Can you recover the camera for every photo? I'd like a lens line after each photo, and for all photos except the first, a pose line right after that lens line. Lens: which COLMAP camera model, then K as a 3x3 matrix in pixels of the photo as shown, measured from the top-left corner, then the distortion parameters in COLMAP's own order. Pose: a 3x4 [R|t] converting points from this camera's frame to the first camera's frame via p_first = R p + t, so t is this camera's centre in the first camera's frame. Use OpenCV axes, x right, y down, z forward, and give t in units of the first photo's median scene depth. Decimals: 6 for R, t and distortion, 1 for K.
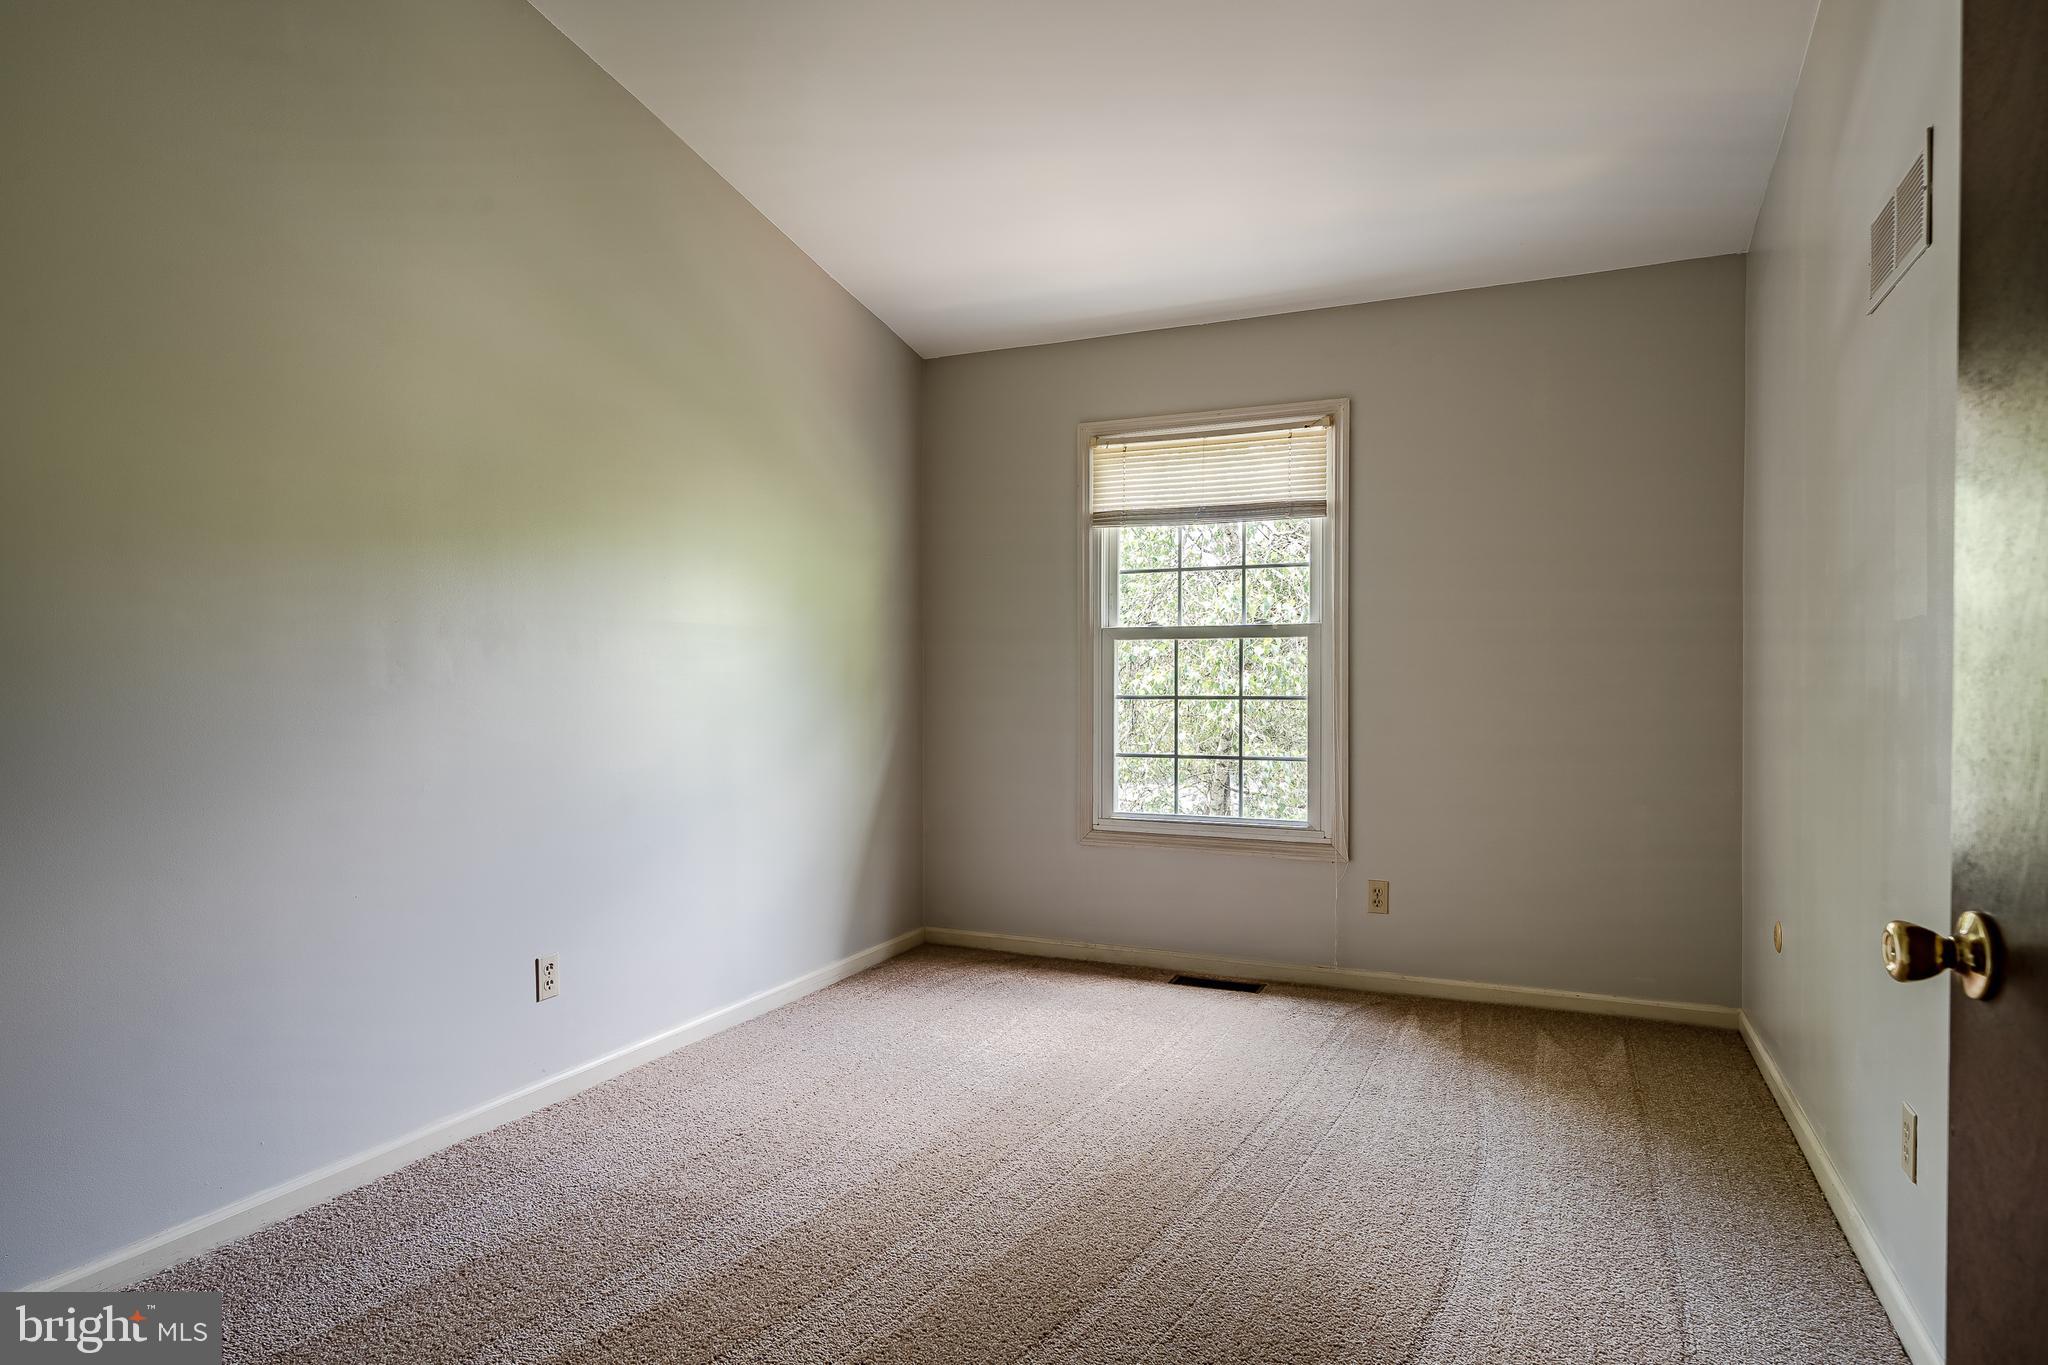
lens RADIAL K [[1162.9, 0, 1032.7], [0, 1162.9, 688.8], [0, 0, 1]] dist [-0.000780, 0.000225]
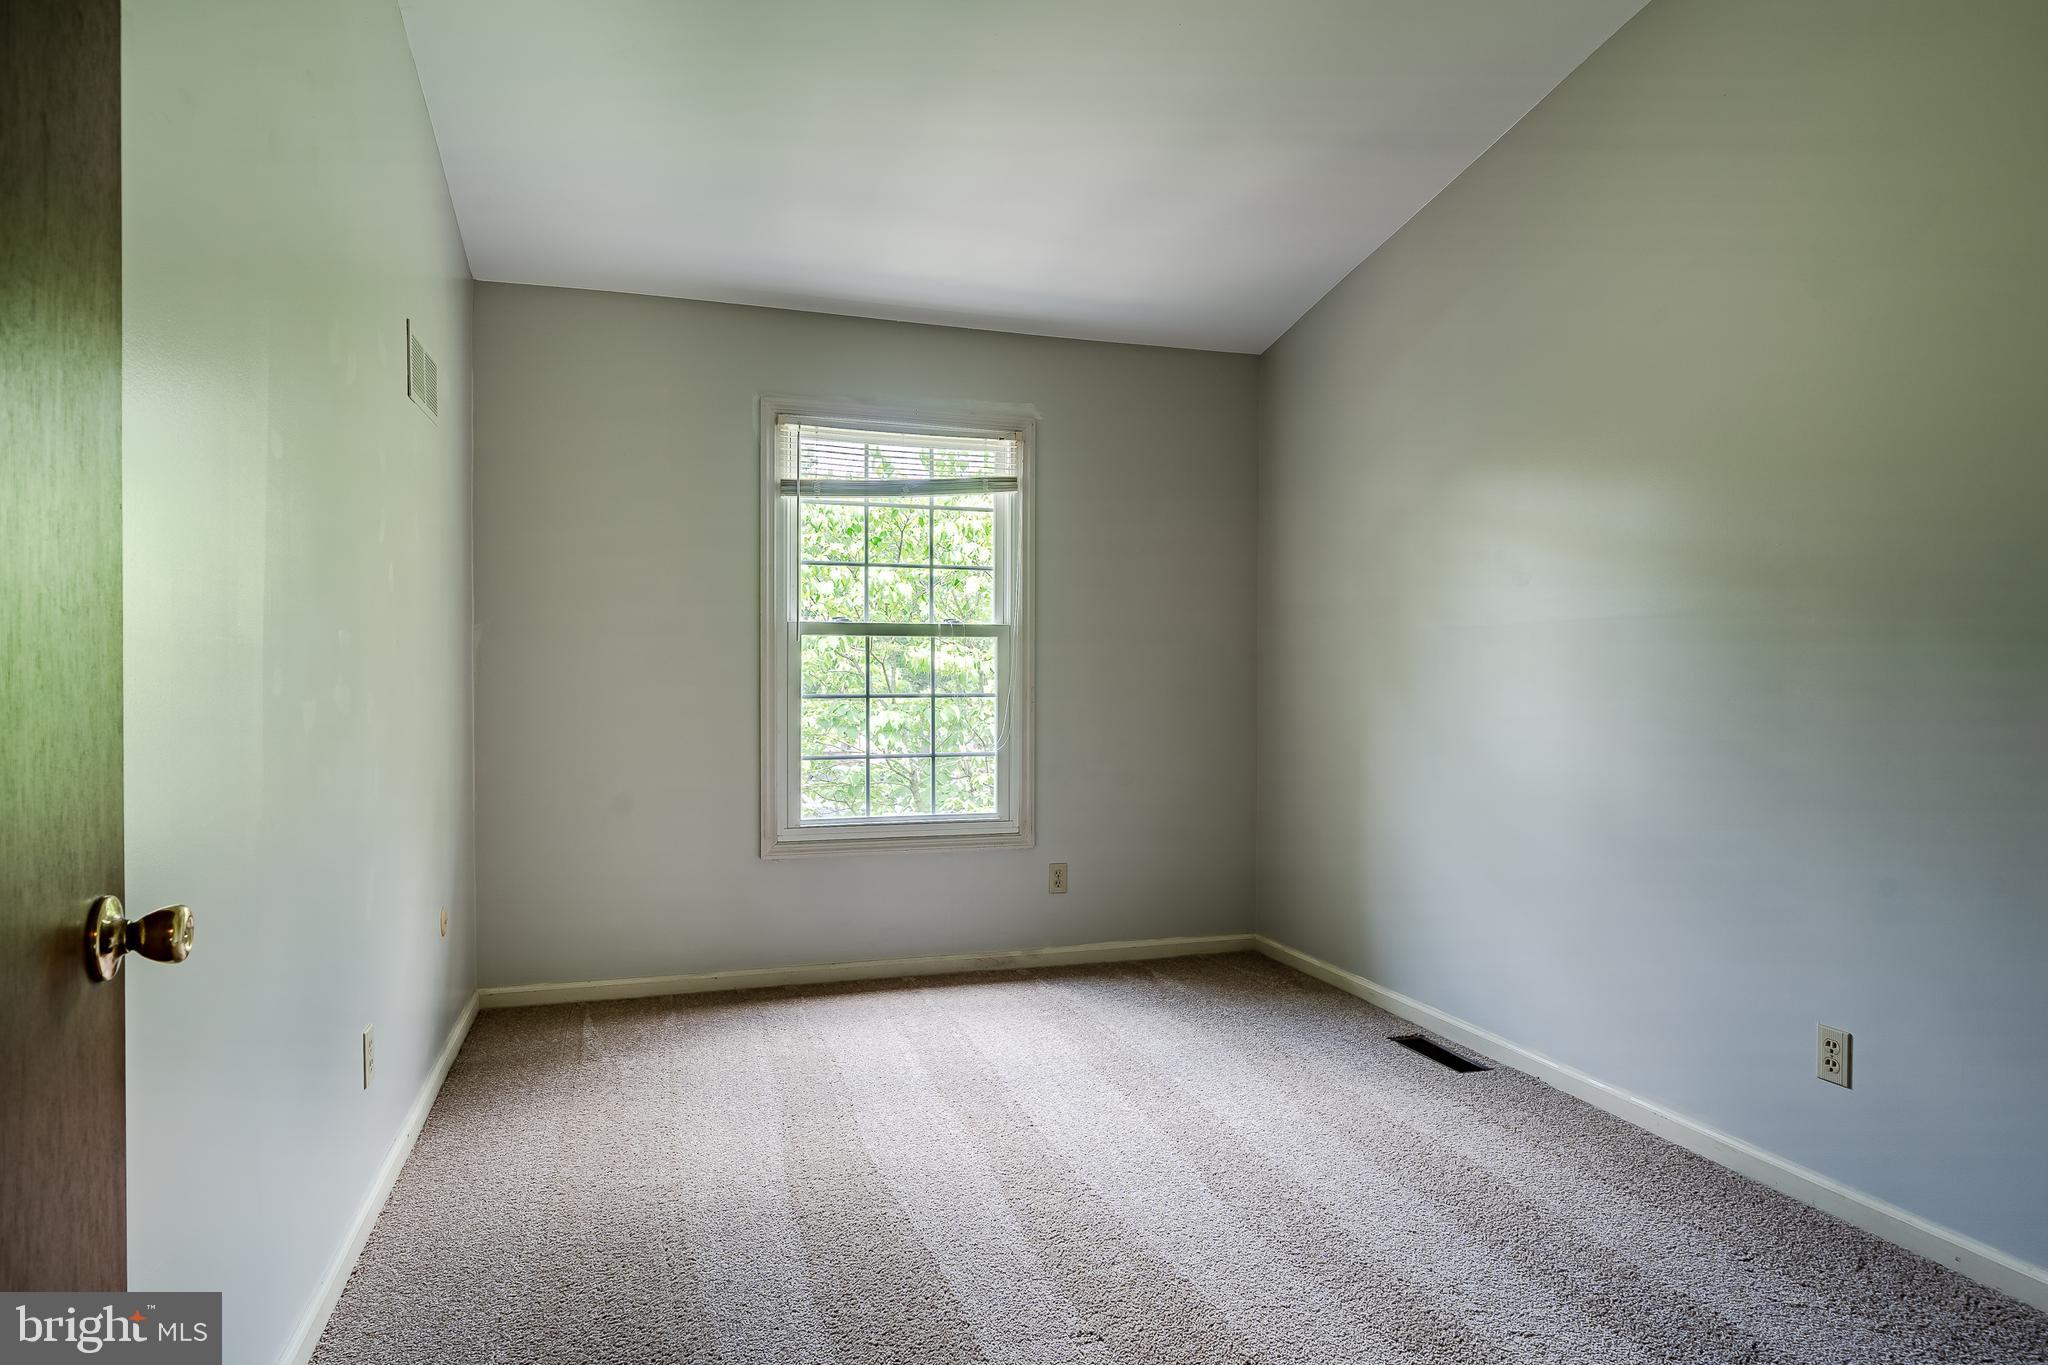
lens RADIAL K [[1162.9, 0, 1030.7], [0, 1162.9, 676.0], [0, 0, 1]] dist [-0.000780, 0.000225]
pose [[0.732197, -0.000549, 0.681093, -0.452848], [0.002443, 0.999995, -0.001820, -0.007717], [-0.681088, 0.002996, 0.732195, 0.211602]]
